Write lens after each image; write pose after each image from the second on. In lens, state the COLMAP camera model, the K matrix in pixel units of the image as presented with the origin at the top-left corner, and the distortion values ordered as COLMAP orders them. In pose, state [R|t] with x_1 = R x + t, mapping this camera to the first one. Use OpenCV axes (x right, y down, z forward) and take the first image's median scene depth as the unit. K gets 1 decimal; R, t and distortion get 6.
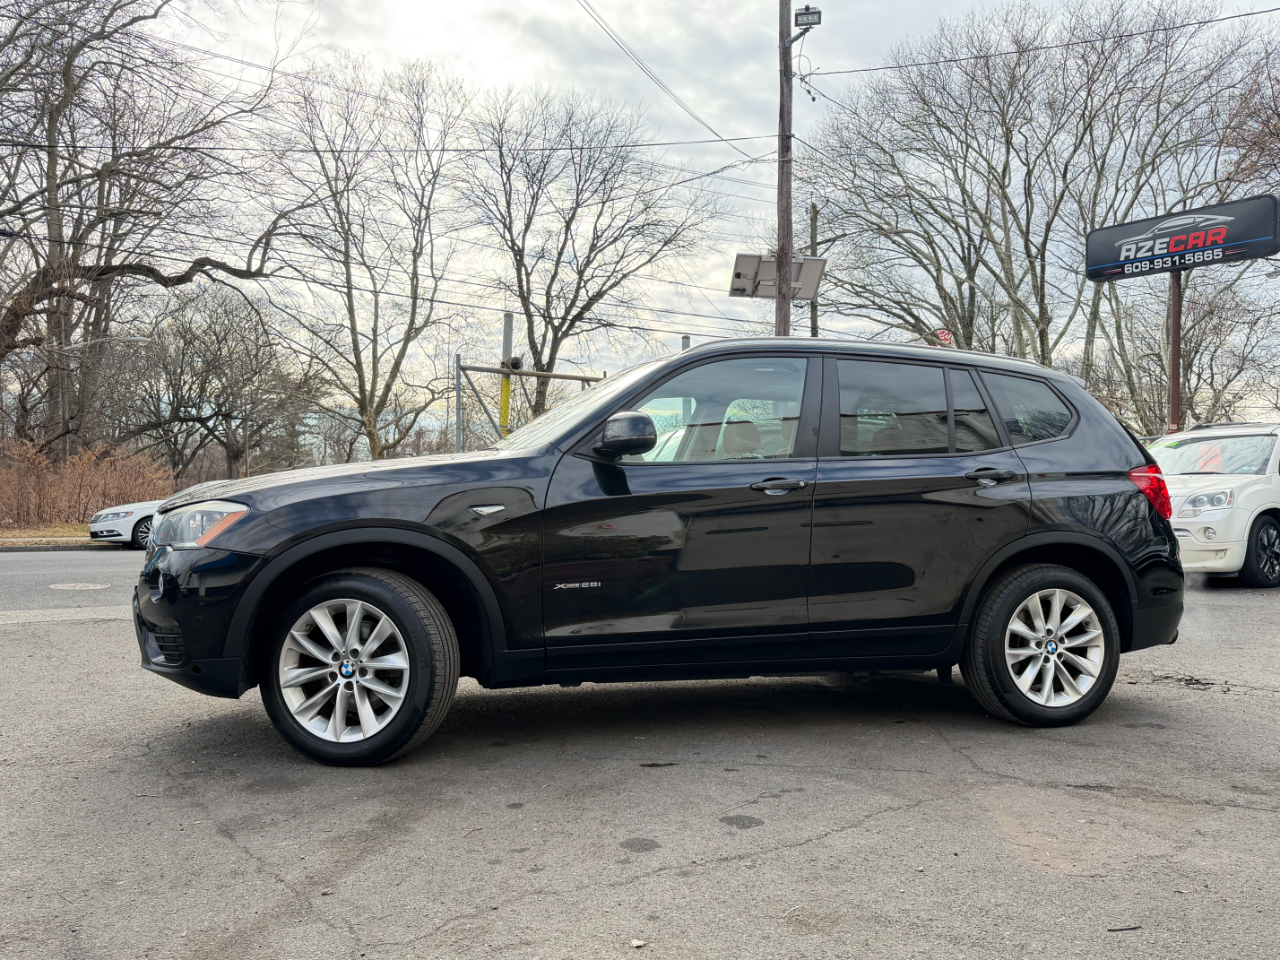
lens RADIAL K [[1020.4, 0, 676.8], [0, 1020.4, 482.3], [0, 0, 1]] dist [0.073442, -0.109978]
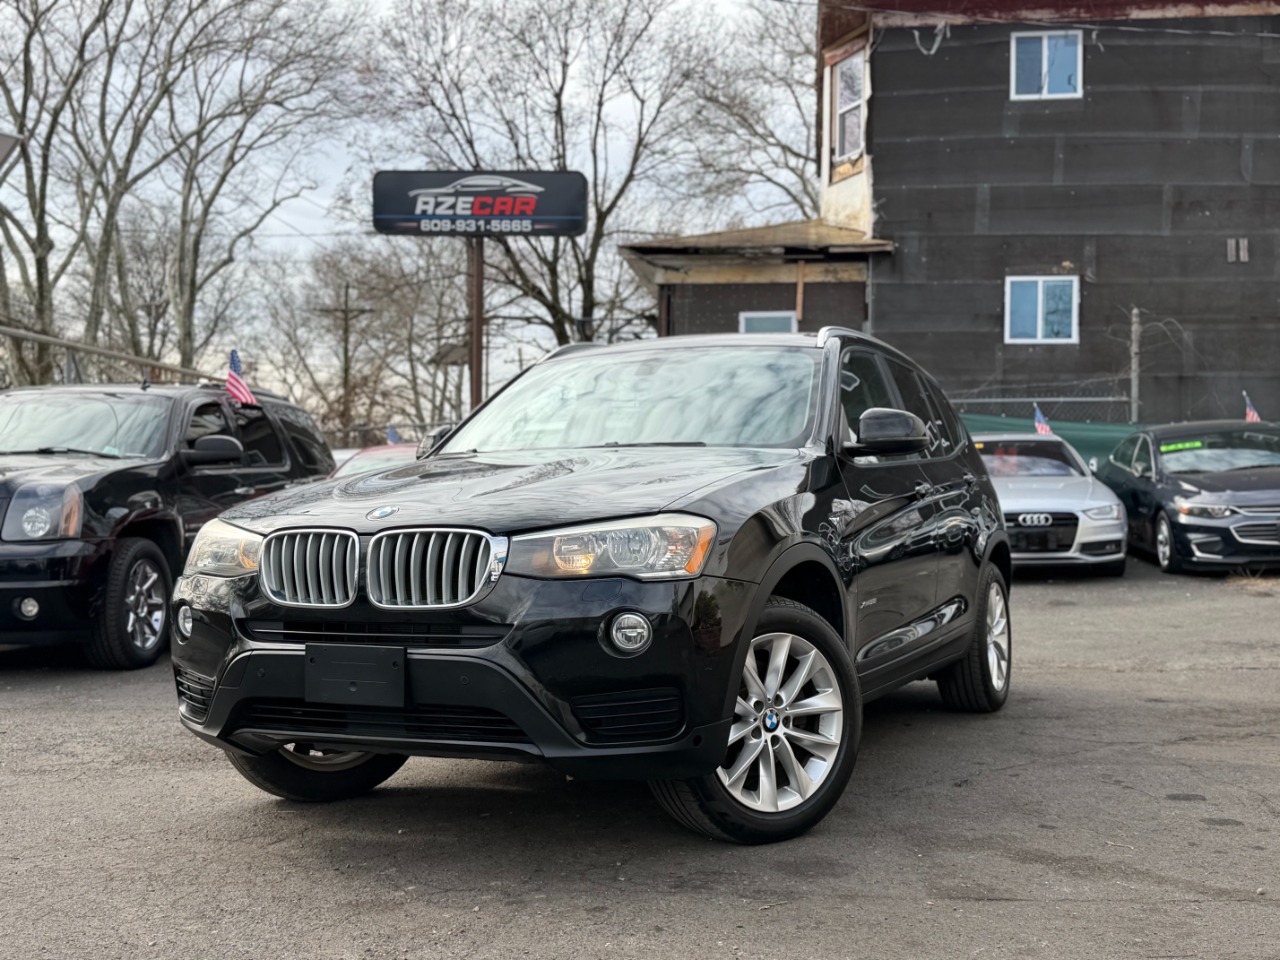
lens RADIAL K [[1413.2, 0, 640.0], [0, 1413.2, 480.0], [0, 0, 1]] dist [0.210299, -0.487301]
pose [[0.659566, 0.002302, 0.751643, -0.340892], [-0.007224, 0.999969, 0.003276, -0.002708], [-0.751612, -0.007591, 0.659562, 0.095622]]
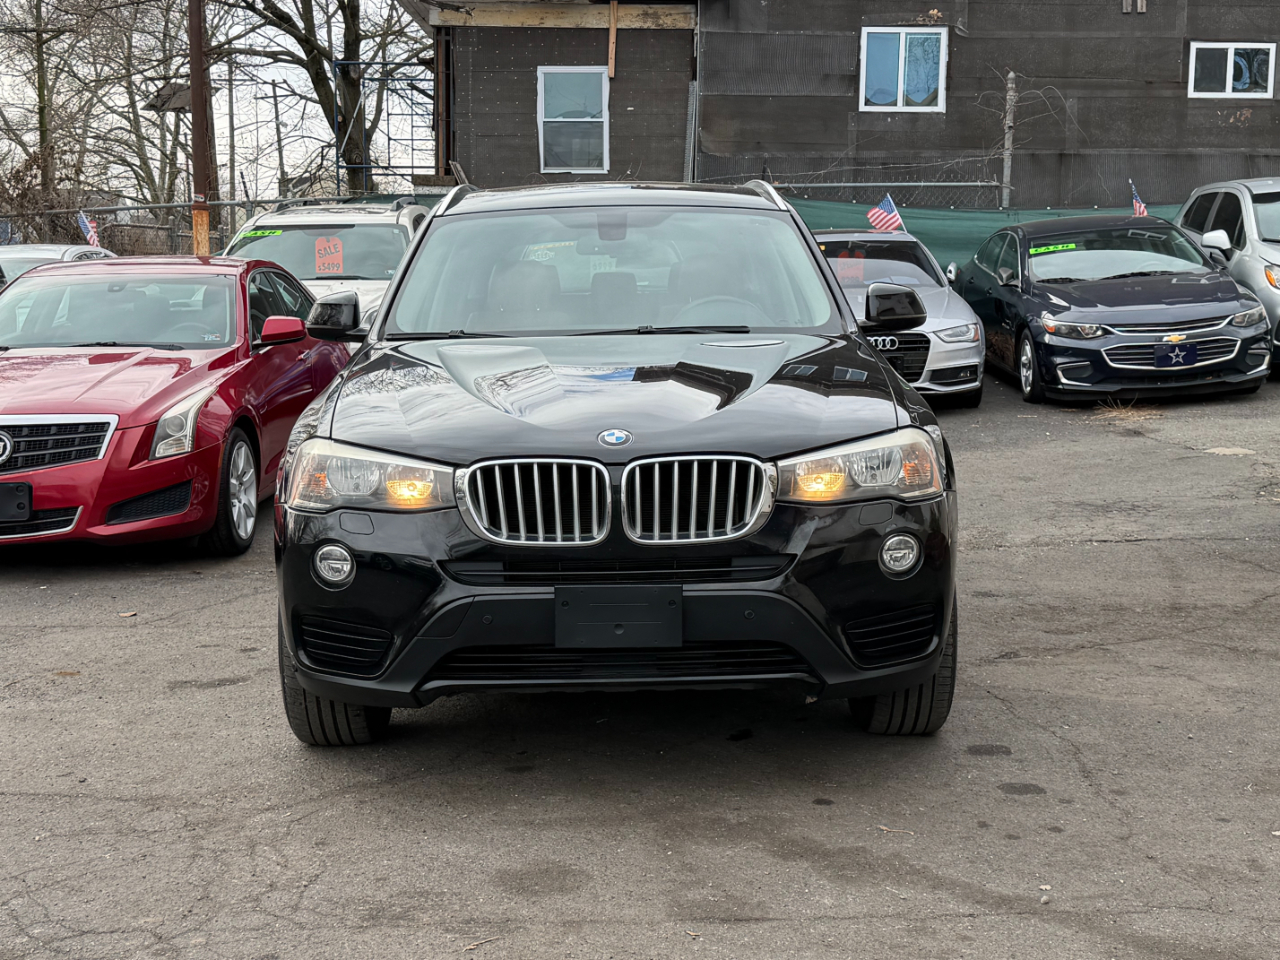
lens RADIAL K [[1718.0, 0, 631.7], [0, 1718.0, 478.0], [0, 0, 1]] dist [0.206291, -0.478927]
pose [[0.572938, -0.106679, 0.812627, -0.322810], [-0.010229, 0.990485, 0.137239, -0.031405], [-0.819535, -0.086942, 0.566395, 0.086510]]
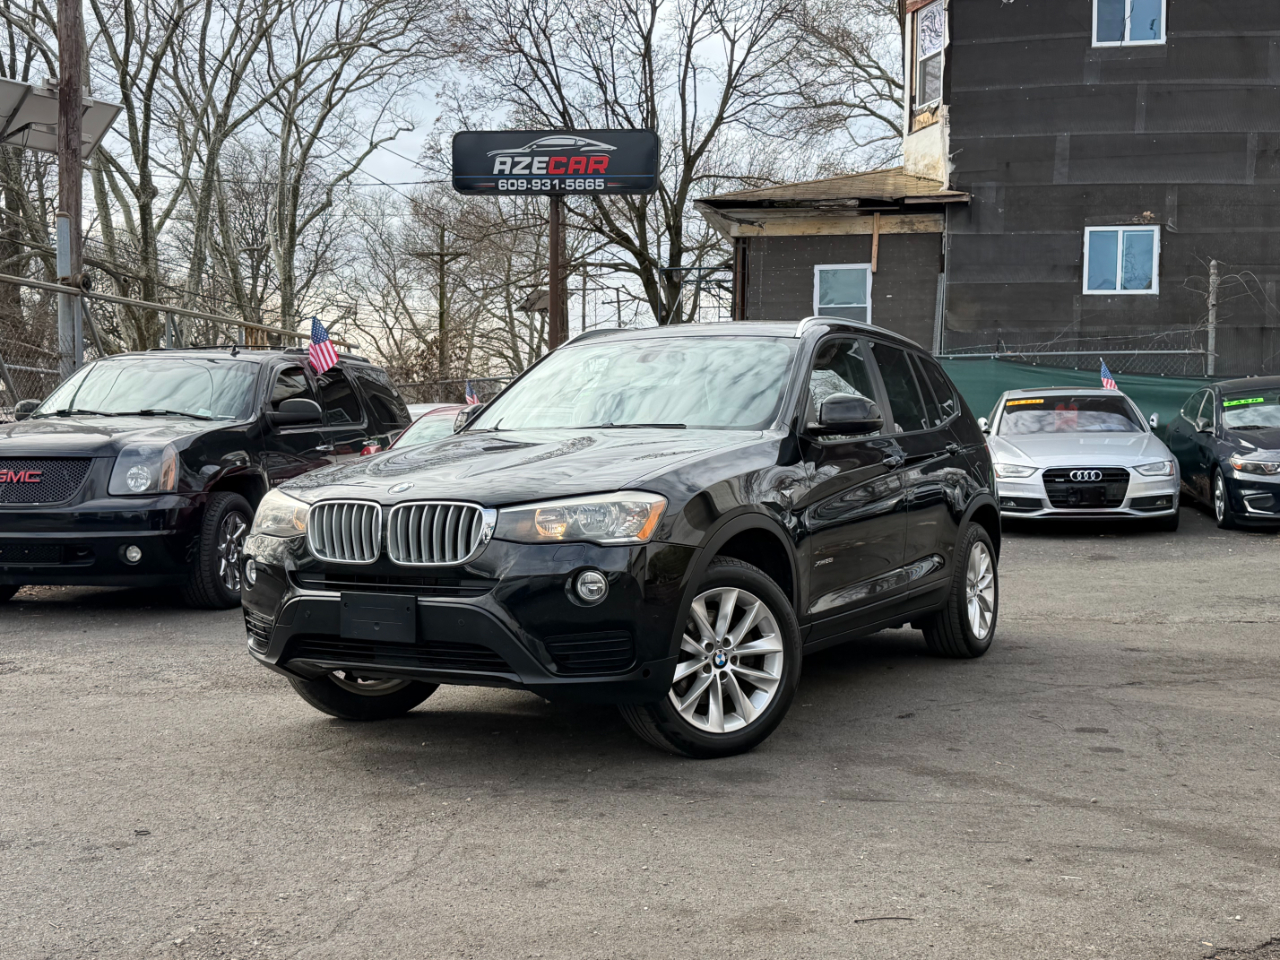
lens RADIAL K [[1464.6, 0, 634.8], [0, 1464.6, 478.3], [0, 0, 1]] dist [0.199283, -0.452342]
pose [[0.716514, -0.023423, 0.697179, -0.375873], [-0.009407, 0.999021, 0.043231, -0.013996], [-0.697509, -0.037534, 0.715592, 0.016779]]
